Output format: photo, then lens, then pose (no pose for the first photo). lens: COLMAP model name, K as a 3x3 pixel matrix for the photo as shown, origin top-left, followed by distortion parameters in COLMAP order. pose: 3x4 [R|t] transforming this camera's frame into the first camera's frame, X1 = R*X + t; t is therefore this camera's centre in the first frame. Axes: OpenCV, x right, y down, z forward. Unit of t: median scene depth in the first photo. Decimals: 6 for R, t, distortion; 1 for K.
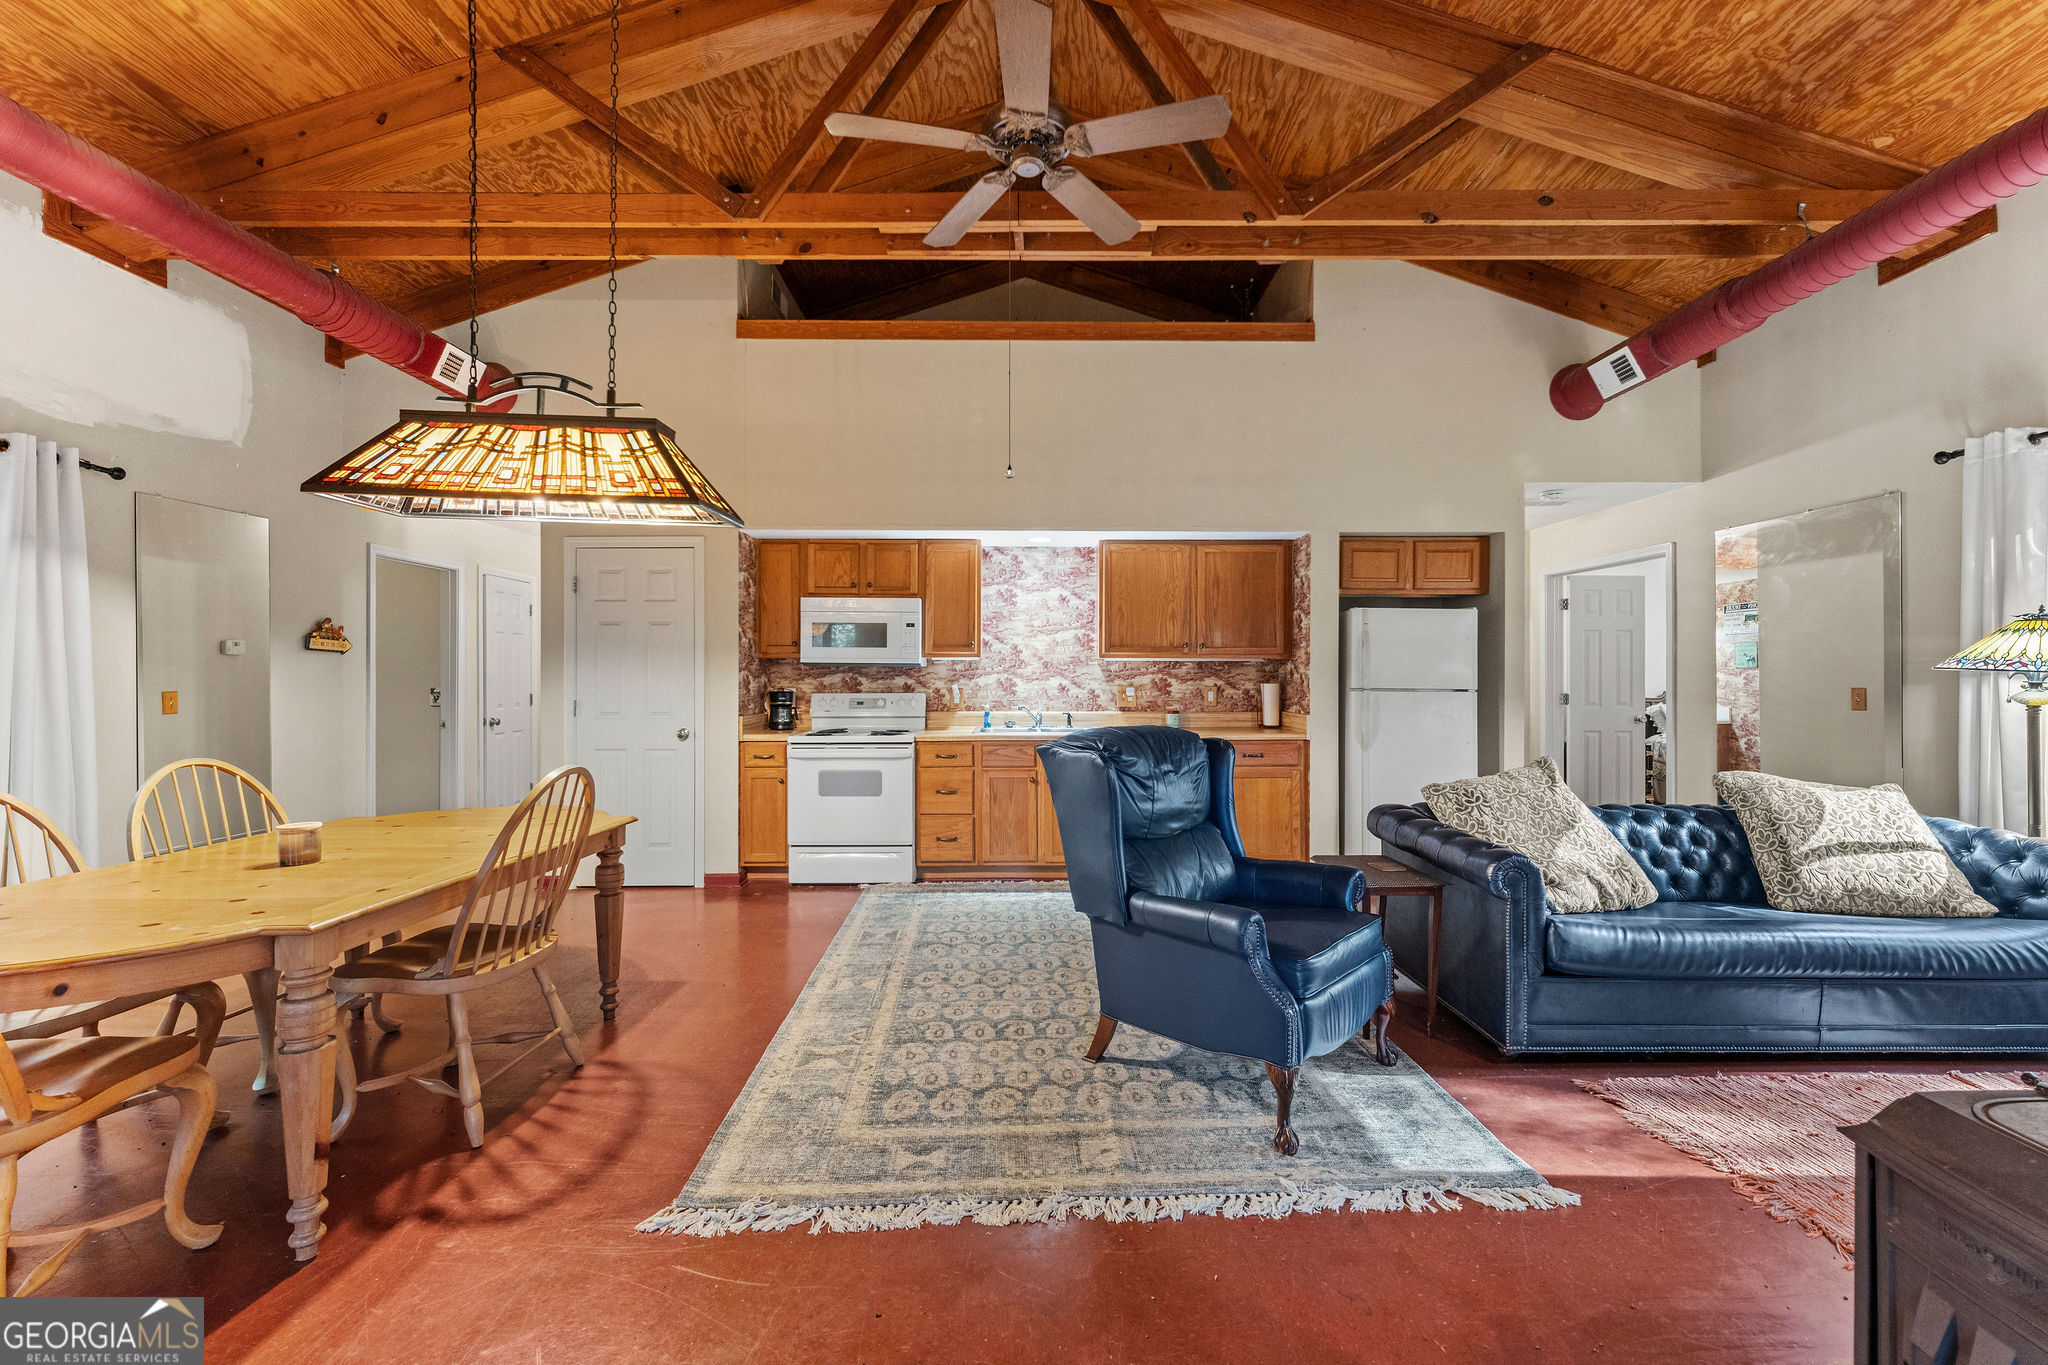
lens RADIAL K [[833.7, 0, 1025.2], [0, 833.7, 678.7], [0, 0, 1]] dist [0.003173, 0.000331]
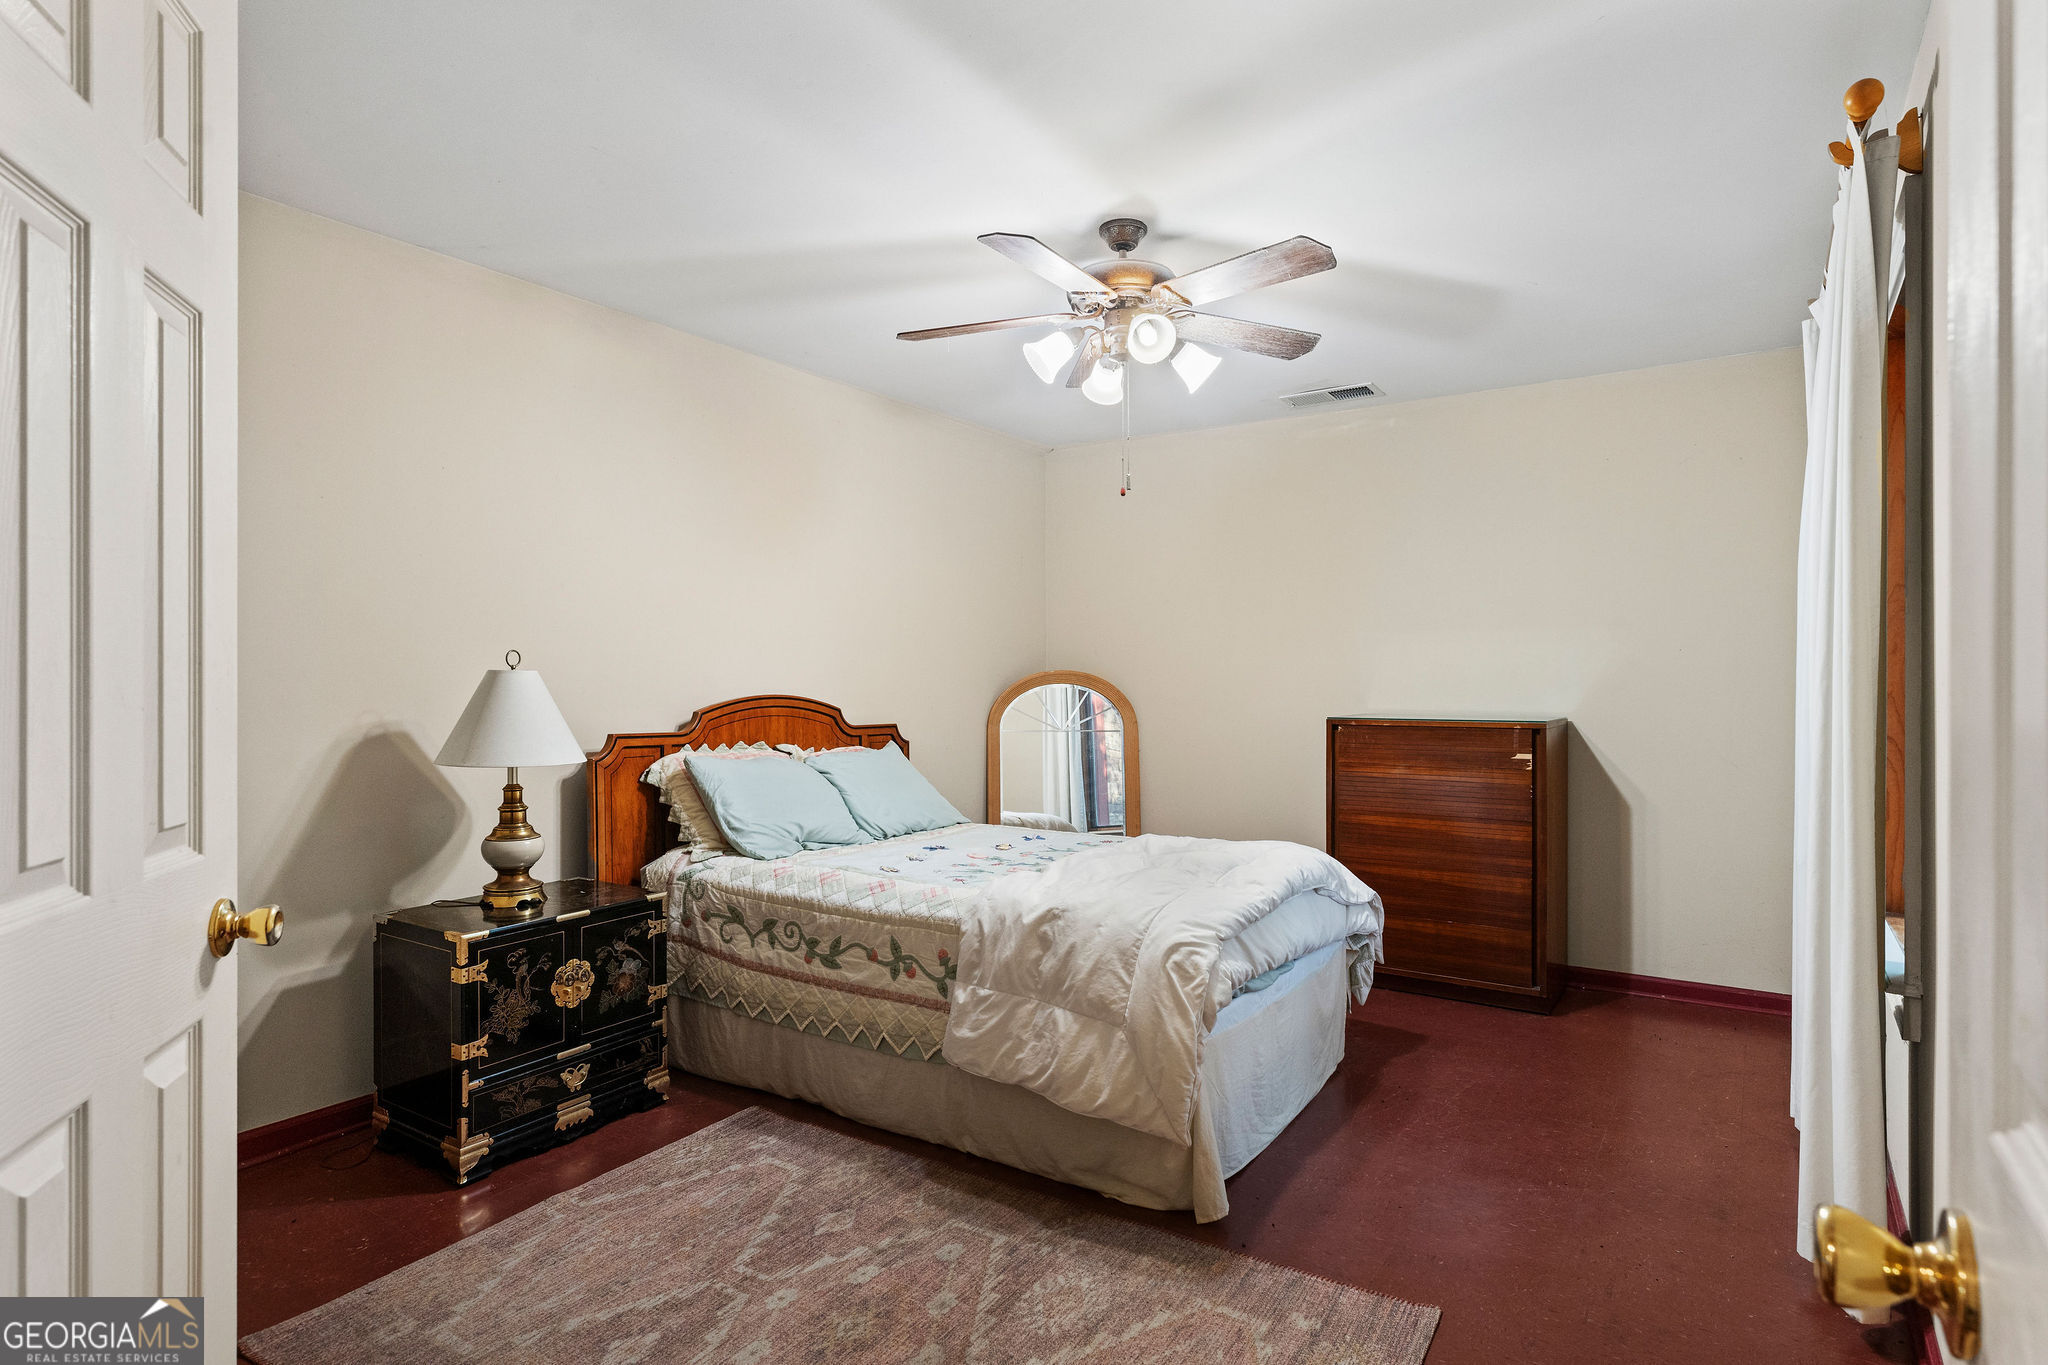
lens RADIAL K [[1099.2, 0, 1026.0], [0, 1099.2, 682.1], [0, 0, 1]] dist [-0.000568, -0.000147]
pose [[0.570119, 0.002274, 0.821559, 0.830788], [-0.003228, 0.999995, -0.000528, 0.006957], [-0.821556, -0.002351, 0.570123, 1.110087]]
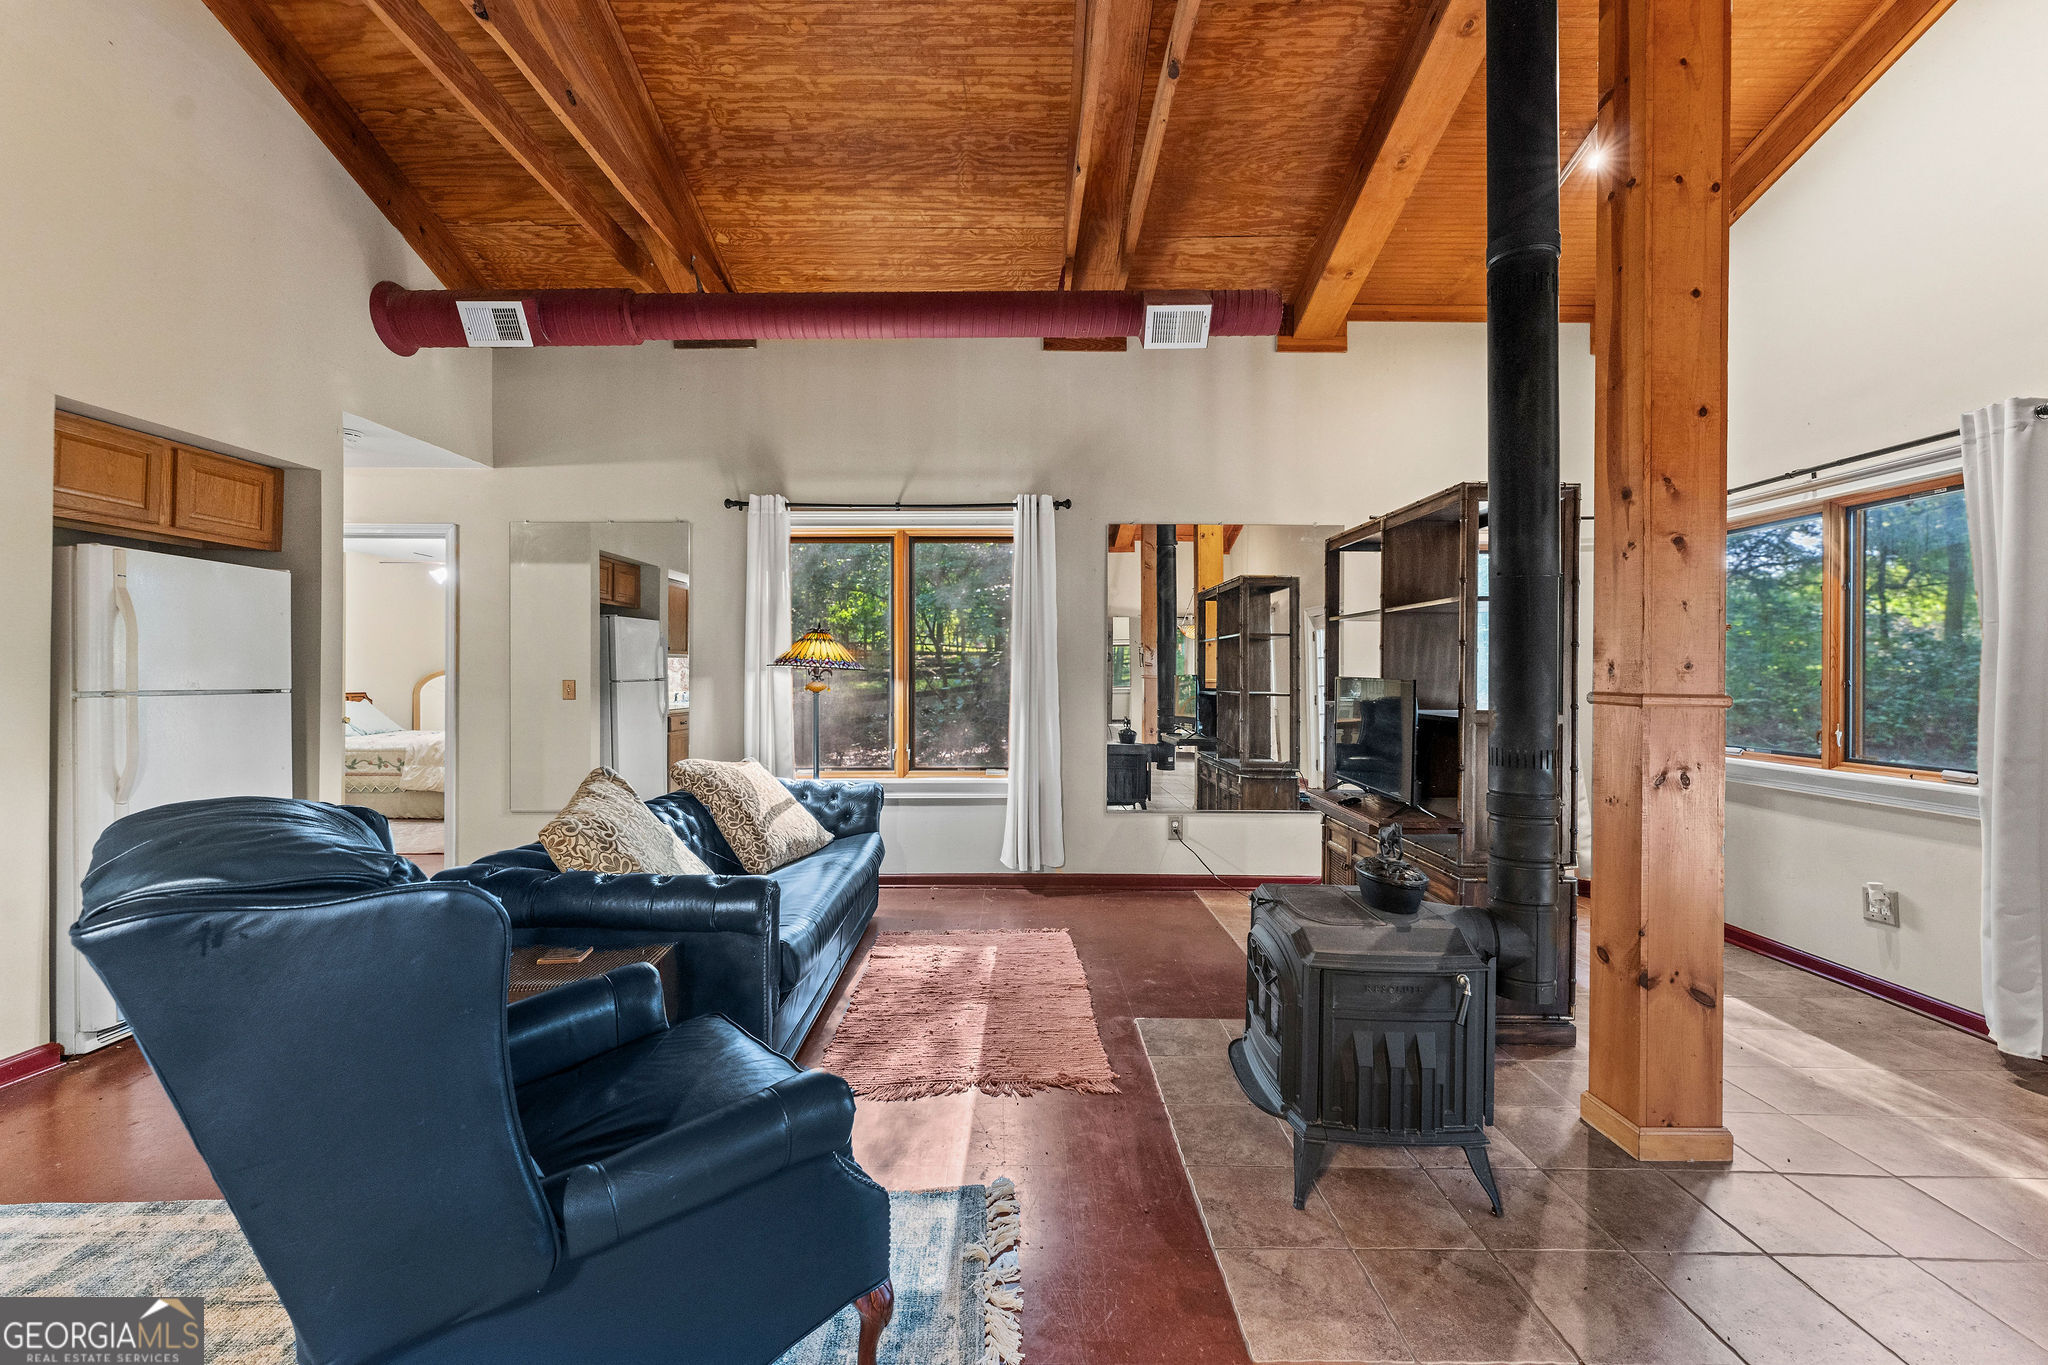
lens RADIAL K [[833.7, 0, 1020.4], [0, 833.7, 675.0], [0, 0, 1]] dist [0.003173, 0.000331]
pose [[0.006438, -0.005963, 0.999961, -0.149934], [-0.000875, 0.999982, 0.005969, -0.003289], [-0.999979, -0.000914, 0.006433, 0.395523]]
